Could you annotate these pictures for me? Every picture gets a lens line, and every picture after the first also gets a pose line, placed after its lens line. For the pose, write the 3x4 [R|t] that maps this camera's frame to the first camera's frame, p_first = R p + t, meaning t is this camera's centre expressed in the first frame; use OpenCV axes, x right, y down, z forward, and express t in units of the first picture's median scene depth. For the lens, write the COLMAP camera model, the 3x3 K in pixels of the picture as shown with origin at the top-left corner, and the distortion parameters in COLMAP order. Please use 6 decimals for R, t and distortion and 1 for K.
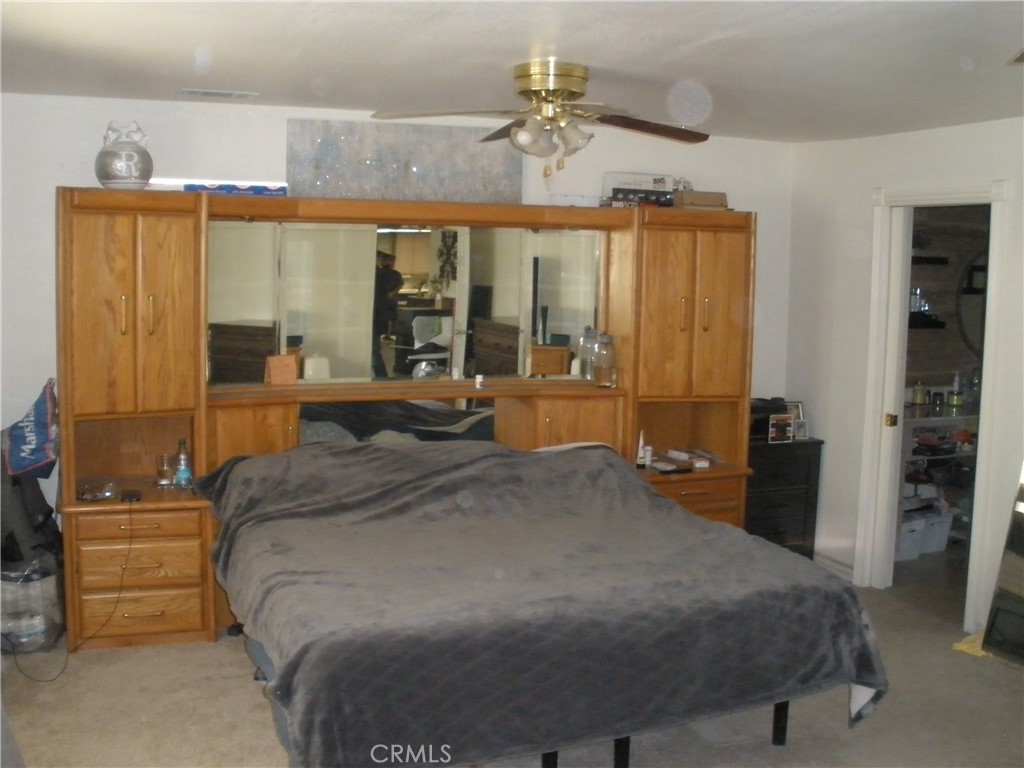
lens RADIAL K [[1101.4, 0, 512.0], [0, 1101.4, 384.0], [0, 0, 1]] dist [-0.295869, 0.326495]
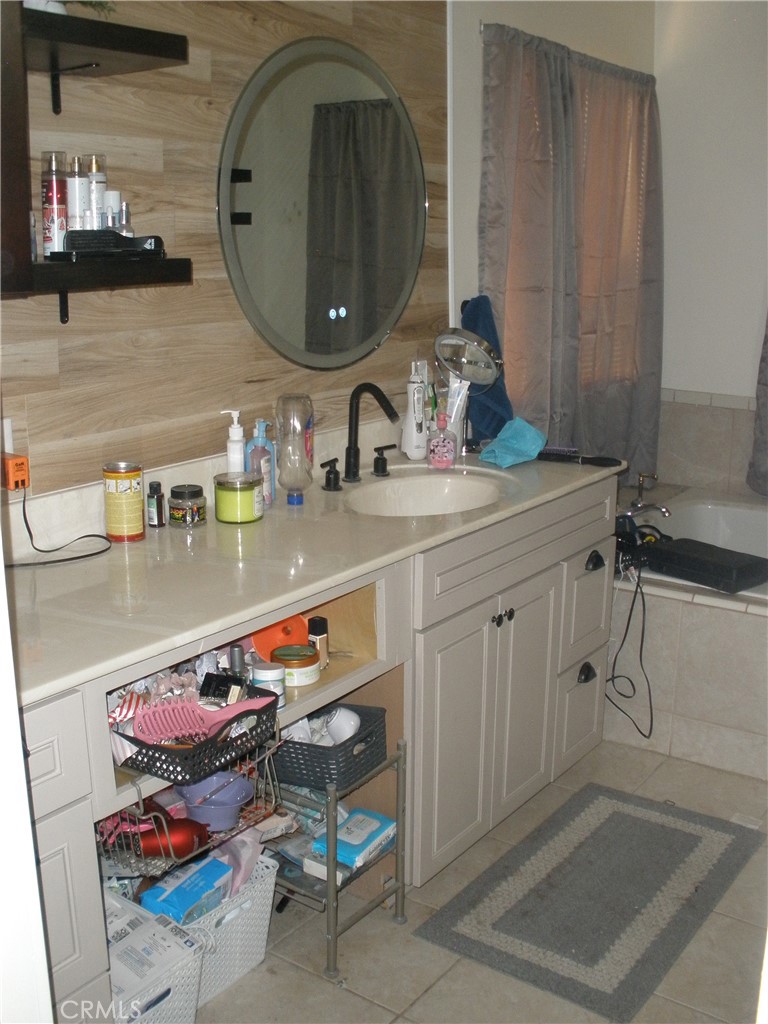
lens RADIAL K [[1101.4, 0, 384.0], [0, 1101.4, 512.0], [0, 0, 1]] dist [-0.295869, 0.326495]
pose [[0.839876, -0.146419, 0.522657, 0.280536], [0.068955, 0.983909, 0.164830, -0.034744], [-0.538381, -0.102396, 0.836457, 0.692609]]
